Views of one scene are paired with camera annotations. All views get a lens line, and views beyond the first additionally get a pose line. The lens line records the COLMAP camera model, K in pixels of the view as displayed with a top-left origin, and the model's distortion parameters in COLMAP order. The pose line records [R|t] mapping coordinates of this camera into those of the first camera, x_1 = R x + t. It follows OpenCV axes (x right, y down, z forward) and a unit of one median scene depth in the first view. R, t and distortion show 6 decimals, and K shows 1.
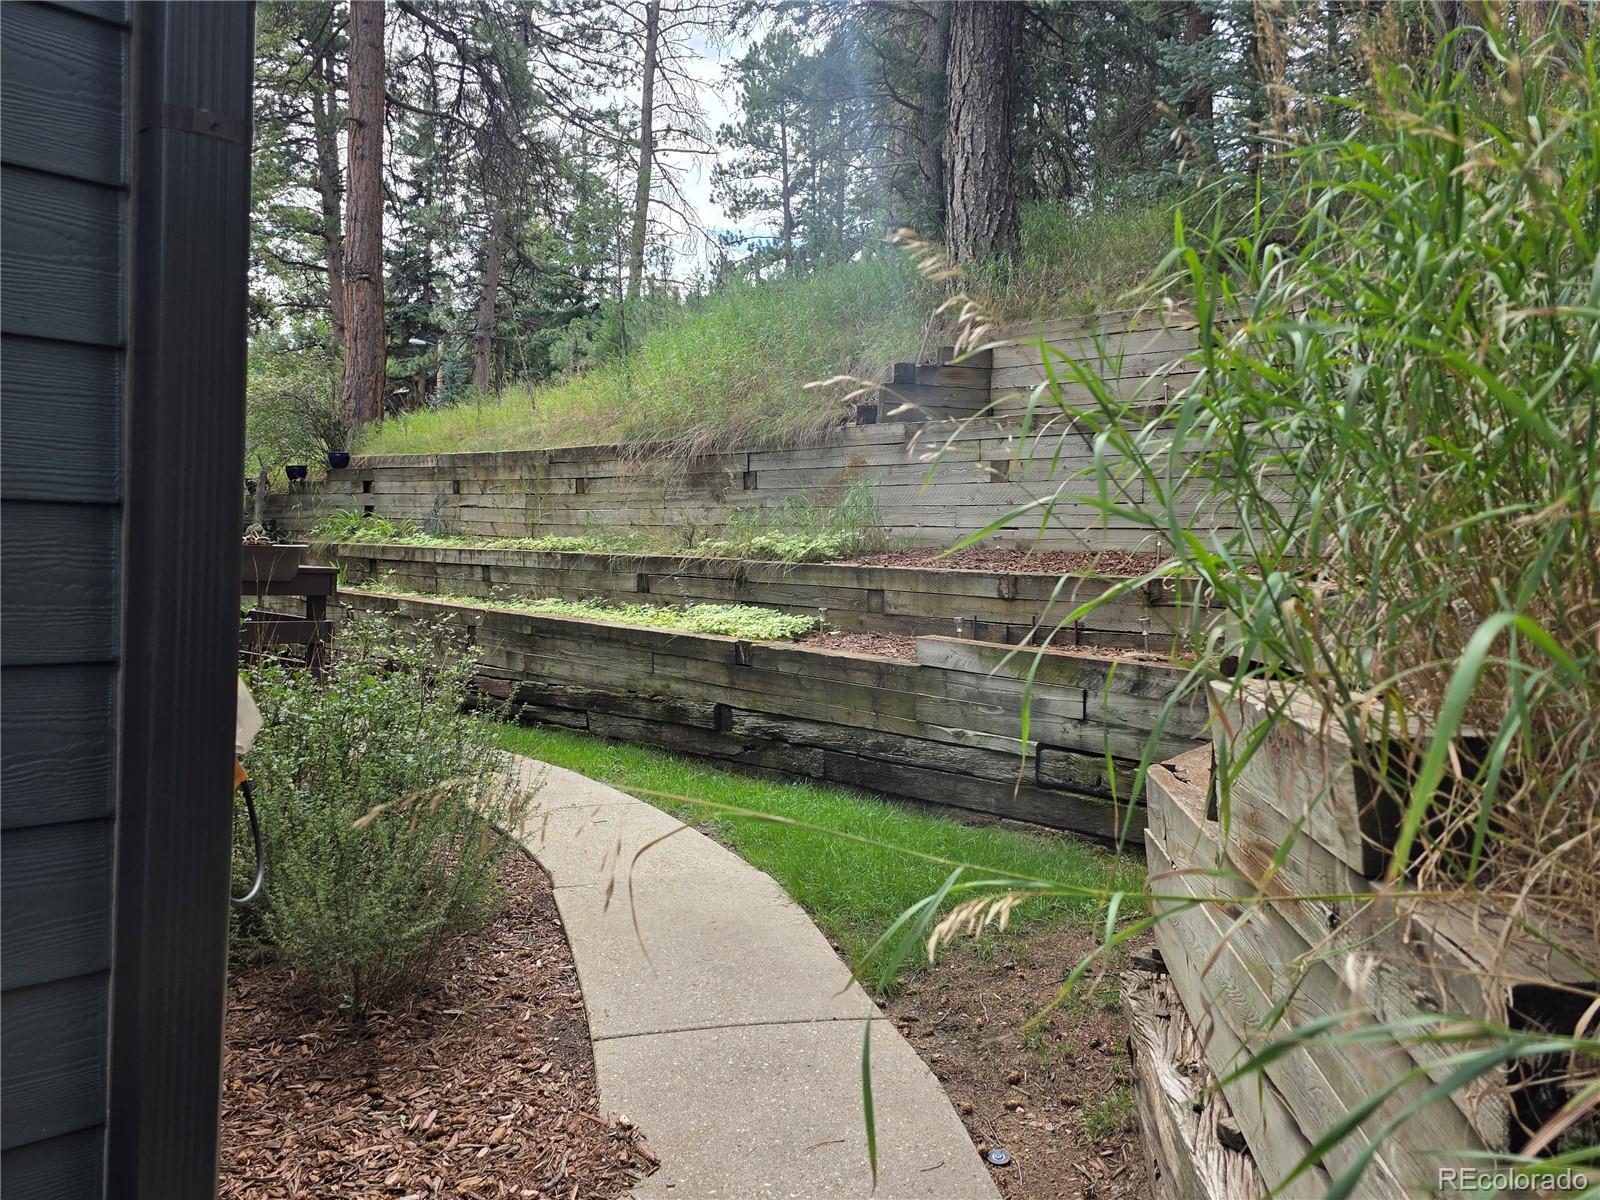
lens RADIAL K [[1299.6, 0, 796.2], [0, 1299.6, 598.2], [0, 0, 1]] dist [0.078977, -0.082662]
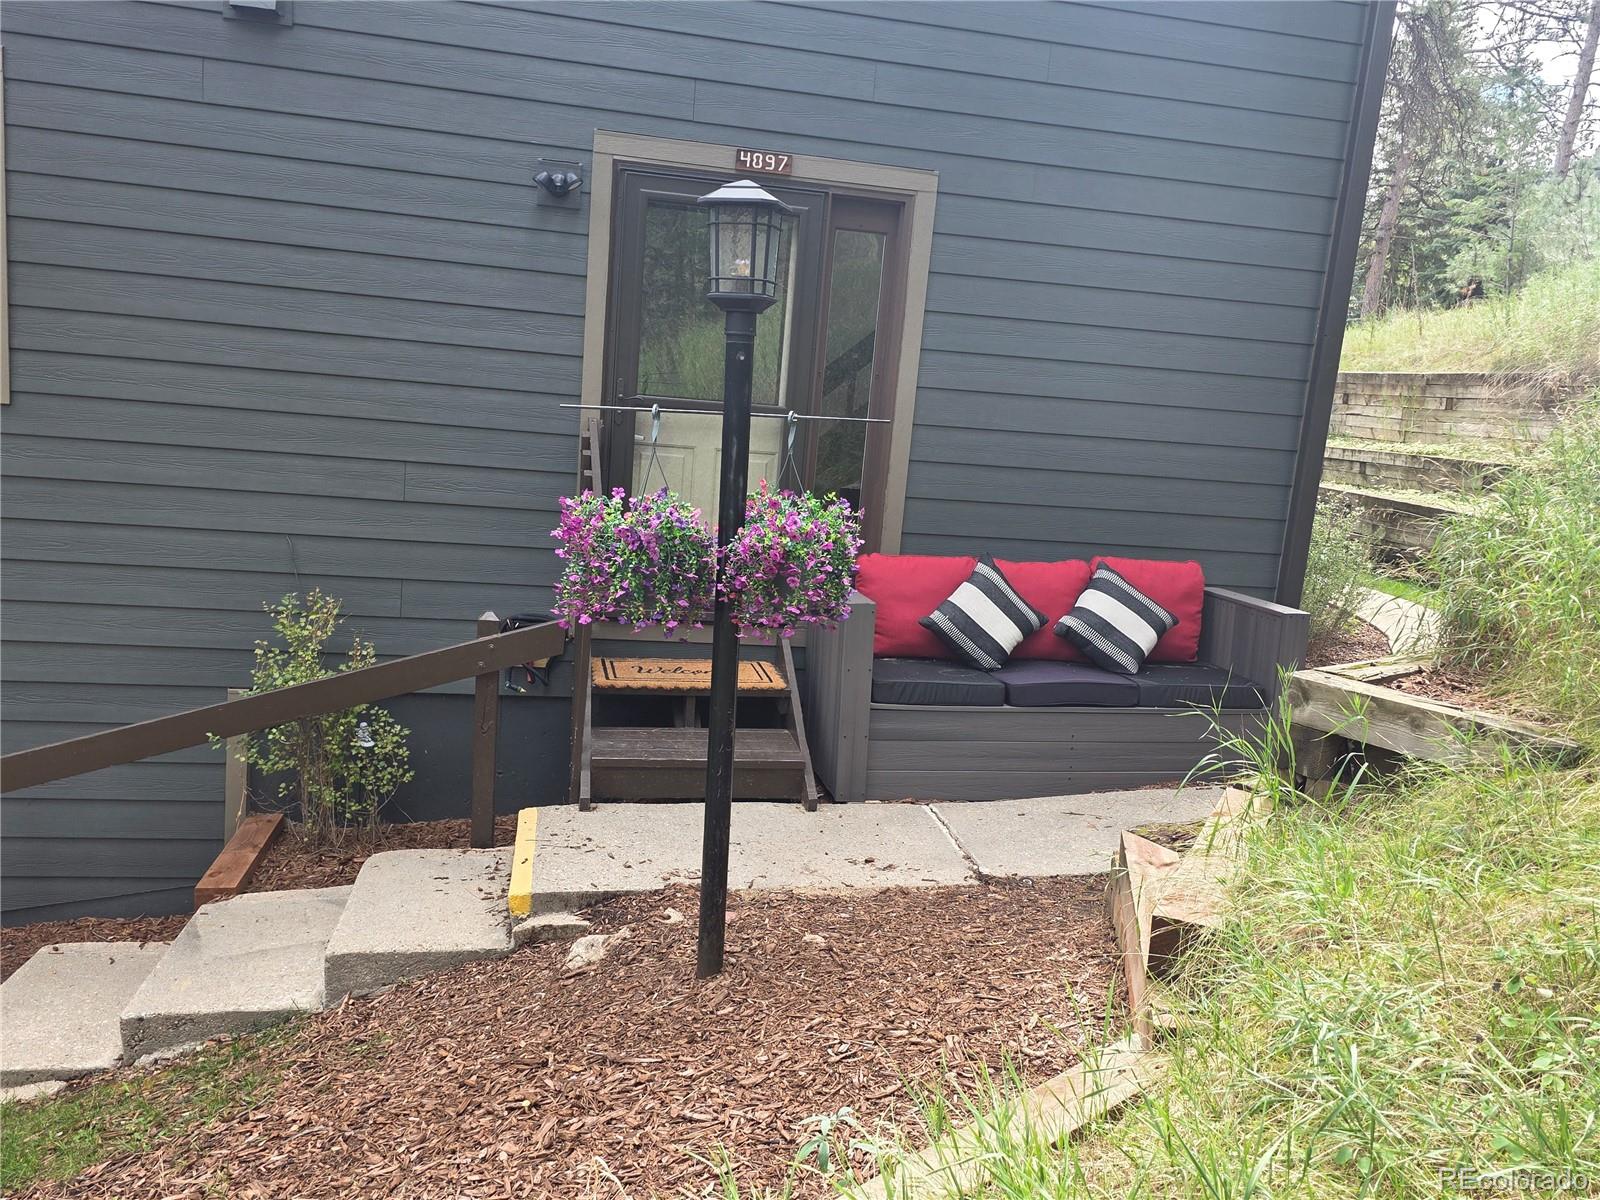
lens RADIAL K [[1299.6, 0, 798.4], [0, 1299.6, 596.5], [0, 0, 1]] dist [0.078977, -0.082662]
pose [[0.805909, 0.124142, -0.578878, 0.095149], [-0.073754, 0.991204, 0.109887, 0.006337], [0.587427, -0.045864, 0.807976, -0.444559]]
